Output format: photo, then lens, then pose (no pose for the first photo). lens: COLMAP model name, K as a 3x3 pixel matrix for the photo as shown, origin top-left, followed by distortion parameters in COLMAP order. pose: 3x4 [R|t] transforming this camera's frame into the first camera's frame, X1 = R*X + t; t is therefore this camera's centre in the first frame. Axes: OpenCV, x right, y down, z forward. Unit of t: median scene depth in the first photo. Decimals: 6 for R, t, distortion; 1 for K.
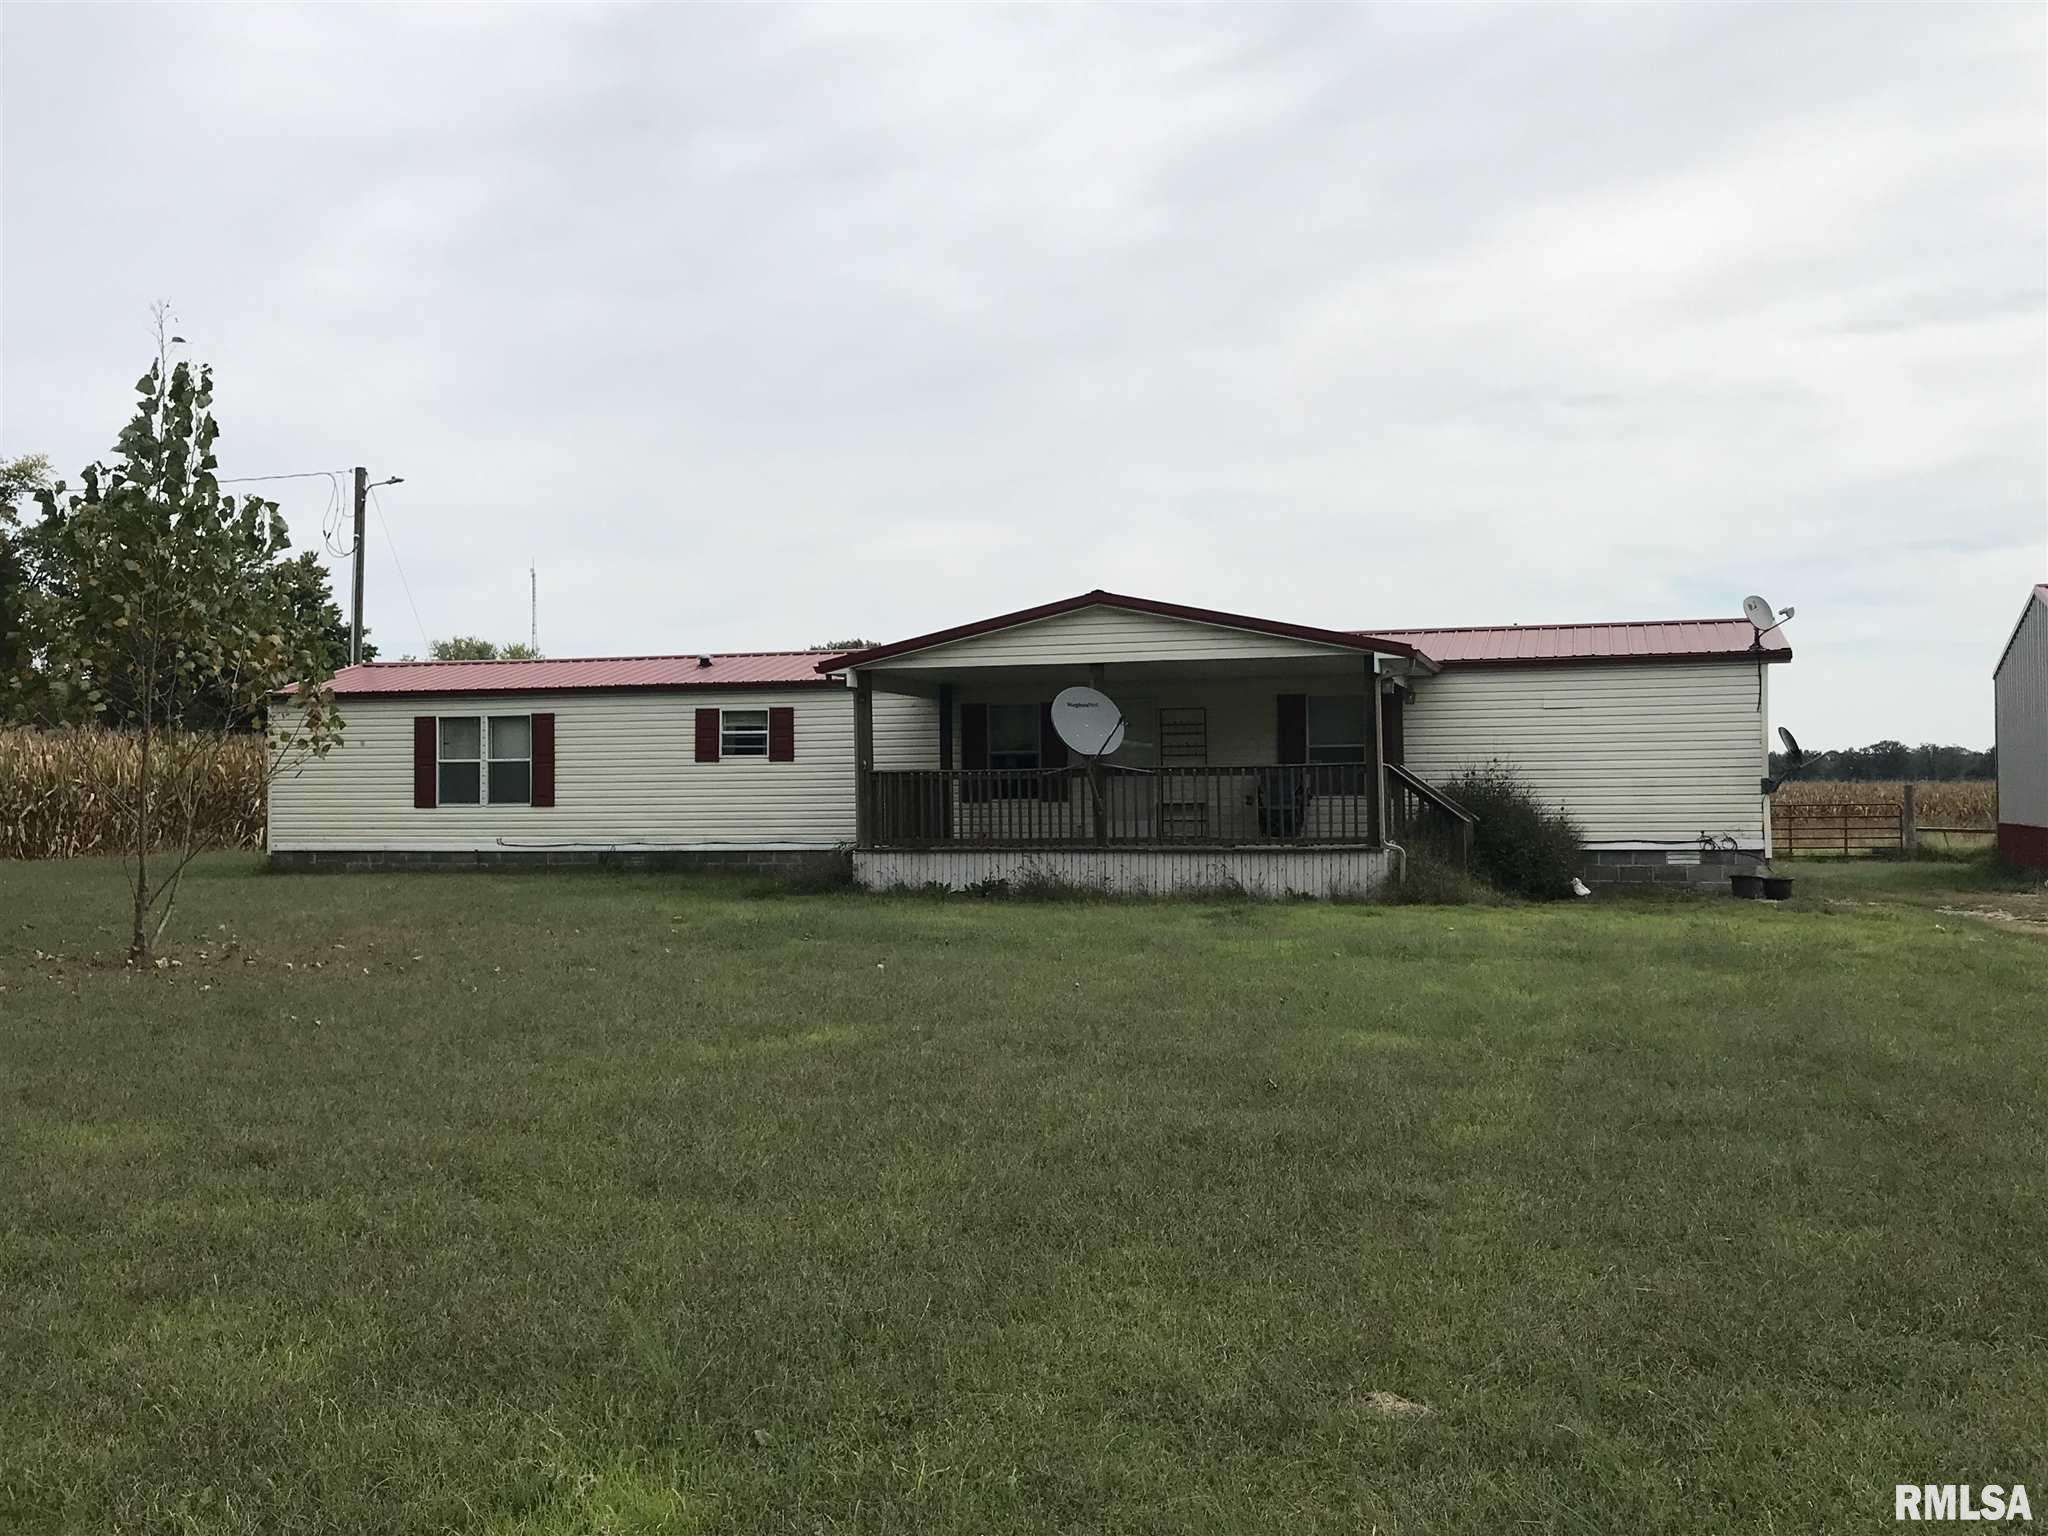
lens RADIAL K [[1941.4, 0, 1024.0], [0, 1941.4, 768.0], [0, 0, 1]] dist [0.209115, -0.570038]
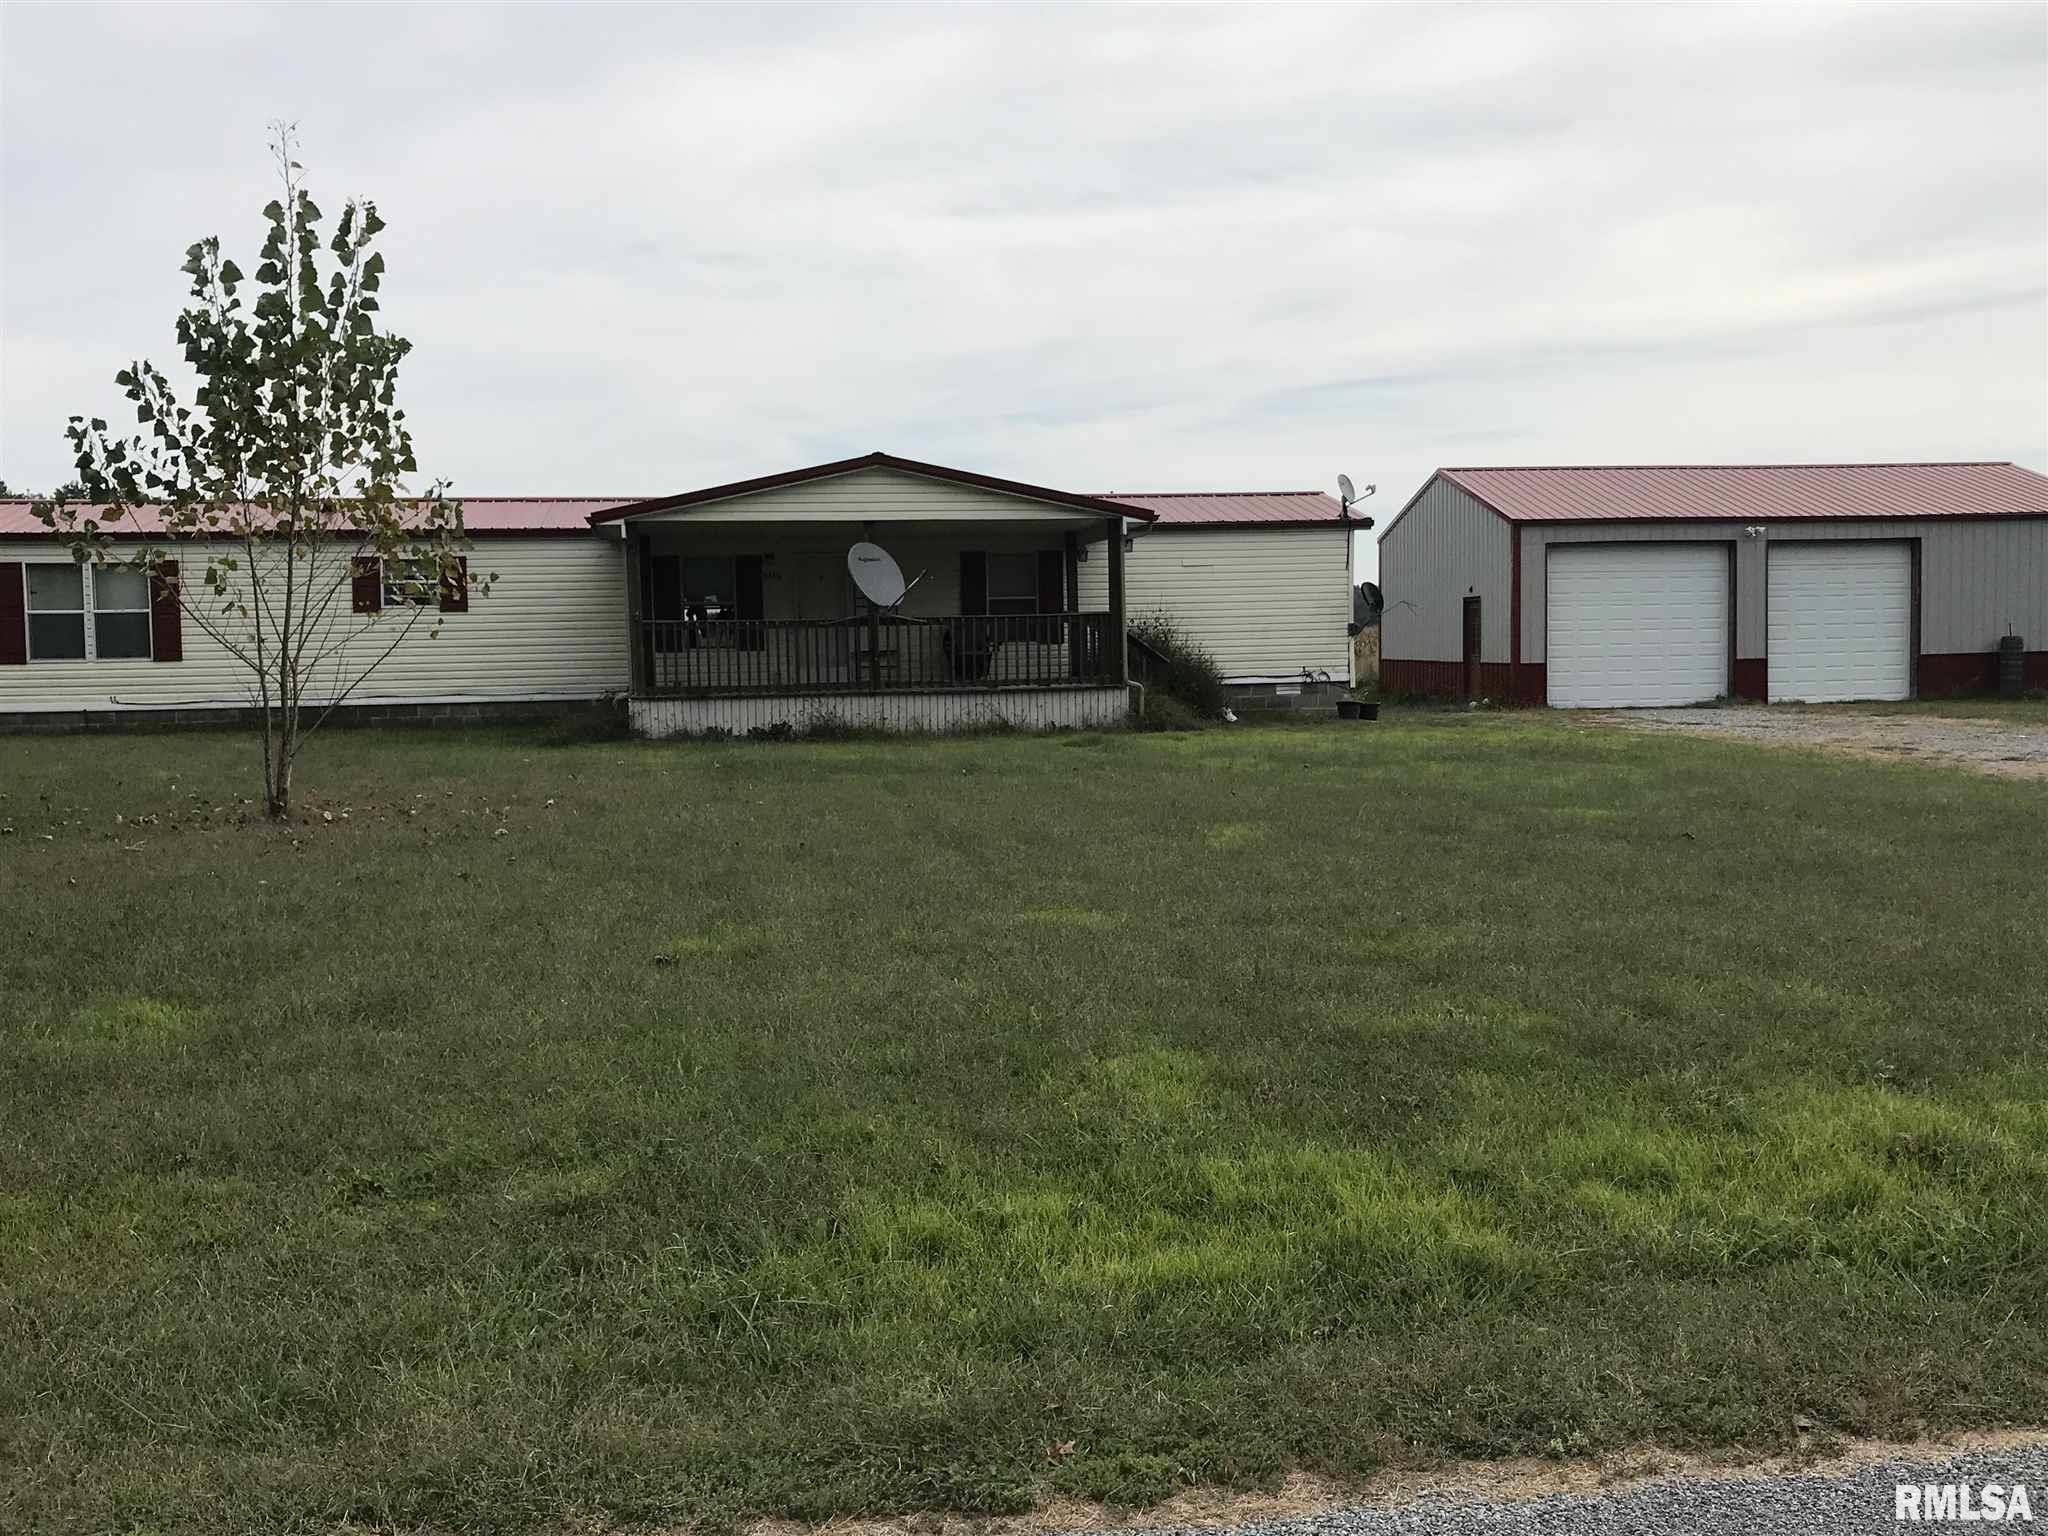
lens RADIAL K [[1941.4, 0, 1024.0], [0, 1941.4, 768.0], [0, 0, 1]] dist [0.209115, -0.570038]
pose [[0.898409, -0.038032, 0.437510, -0.351966], [0.005285, 0.997107, 0.075826, 0.001673], [-0.439128, -0.065810, 0.896011, -0.018018]]
